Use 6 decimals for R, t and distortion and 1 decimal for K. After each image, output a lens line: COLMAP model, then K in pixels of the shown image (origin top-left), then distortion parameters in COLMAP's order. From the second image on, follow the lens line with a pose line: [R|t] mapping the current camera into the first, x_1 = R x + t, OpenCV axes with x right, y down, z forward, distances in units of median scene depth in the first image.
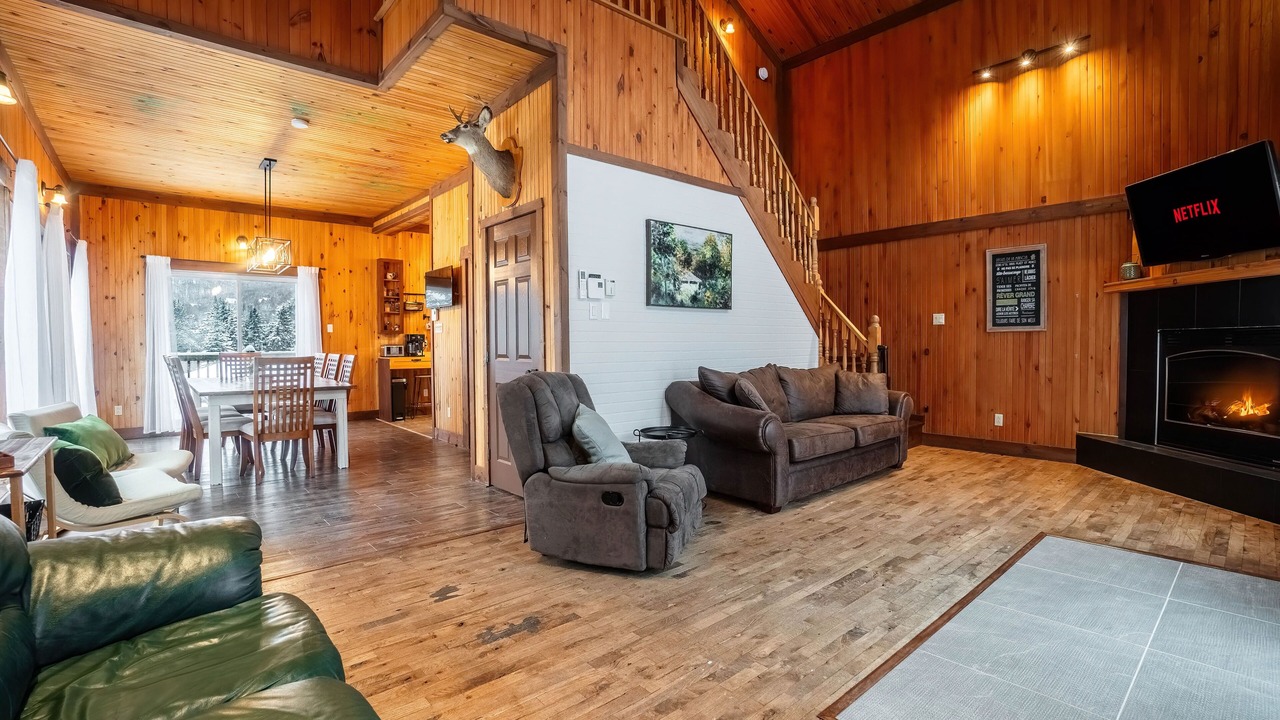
lens RADIAL K [[575.2, 0, 640.1], [0, 575.2, 357.5], [0, 0, 1]] dist [-0.065632, 0.022645]
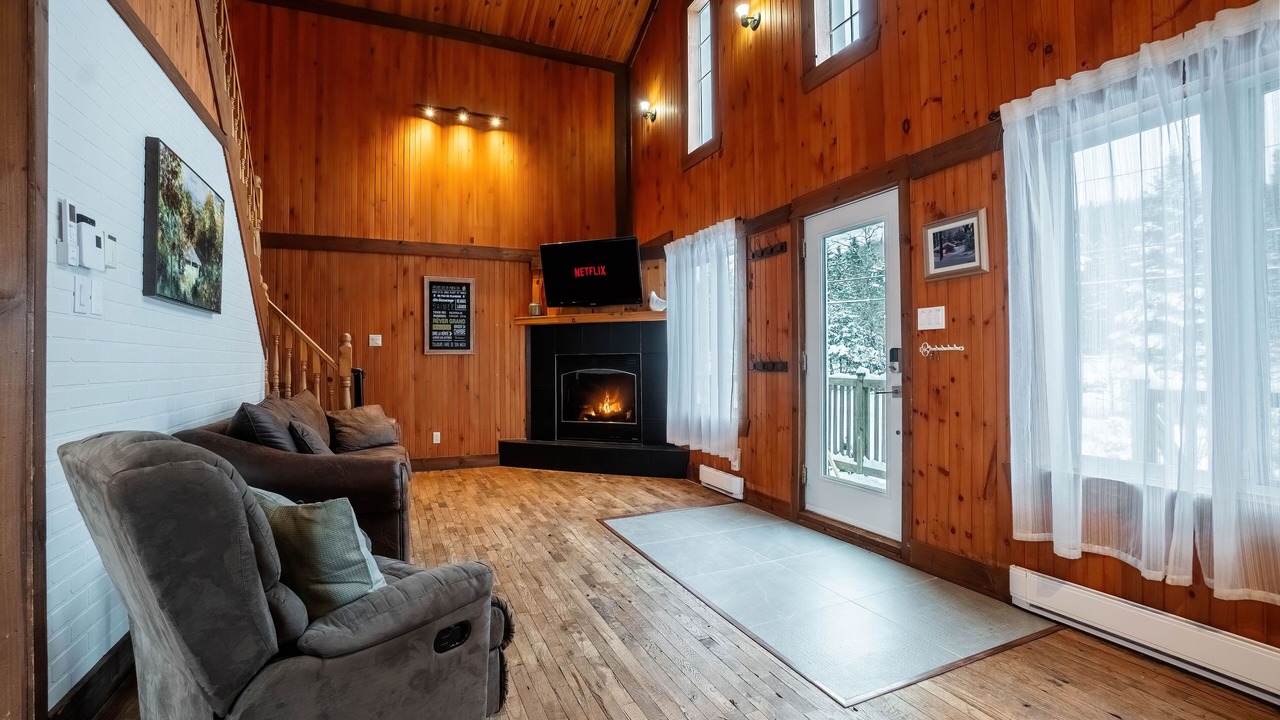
lens RADIAL K [[563.3, 0, 636.0], [0, 563.3, 353.5], [0, 0, 1]] dist [-0.066094, 0.021309]
pose [[0.310690, 0.018316, 0.950335, -0.296695], [0.030283, 0.999116, -0.029156, -0.006537], [-0.950029, 0.037838, 0.309860, 0.375108]]
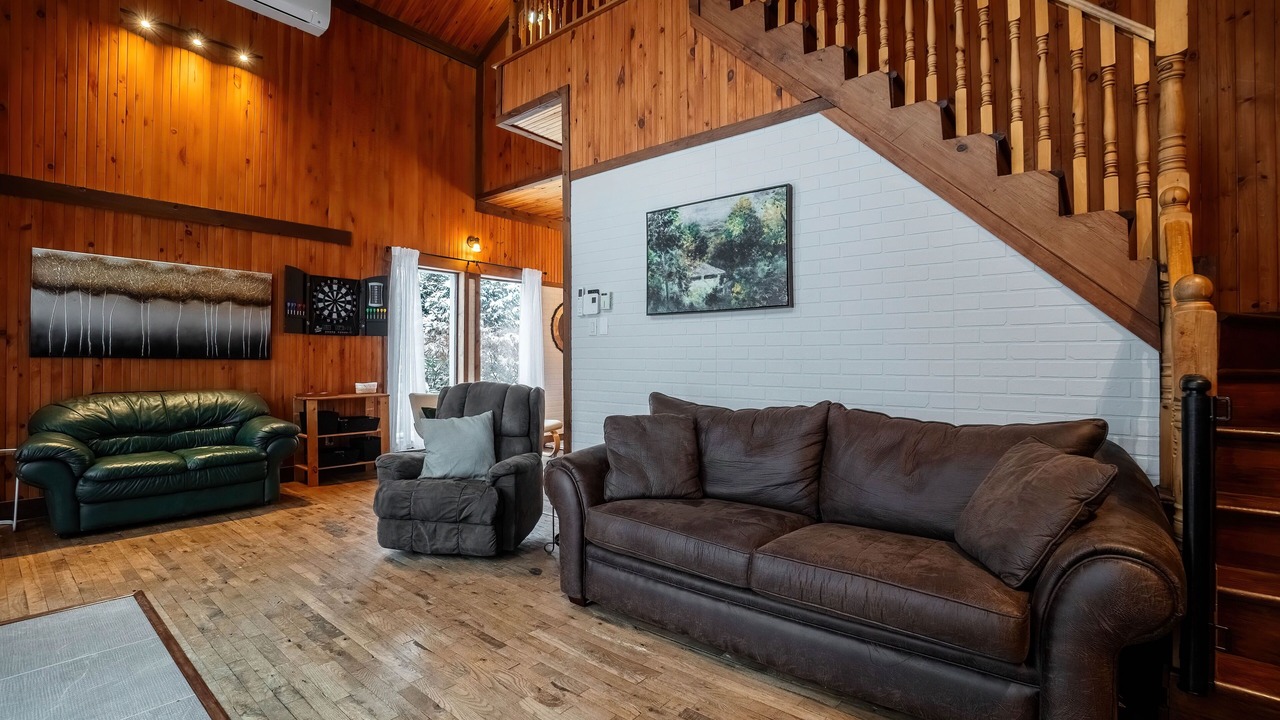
lens RADIAL K [[575.2, 0, 640.1], [0, 575.2, 357.5], [0, 0, 1]] dist [-0.065632, 0.022645]
pose [[0.154417, 0.004423, -0.987996, 0.766027], [-0.029277, 0.999571, -0.000101, -0.026207], [0.987572, 0.028942, 0.154480, 0.784403]]
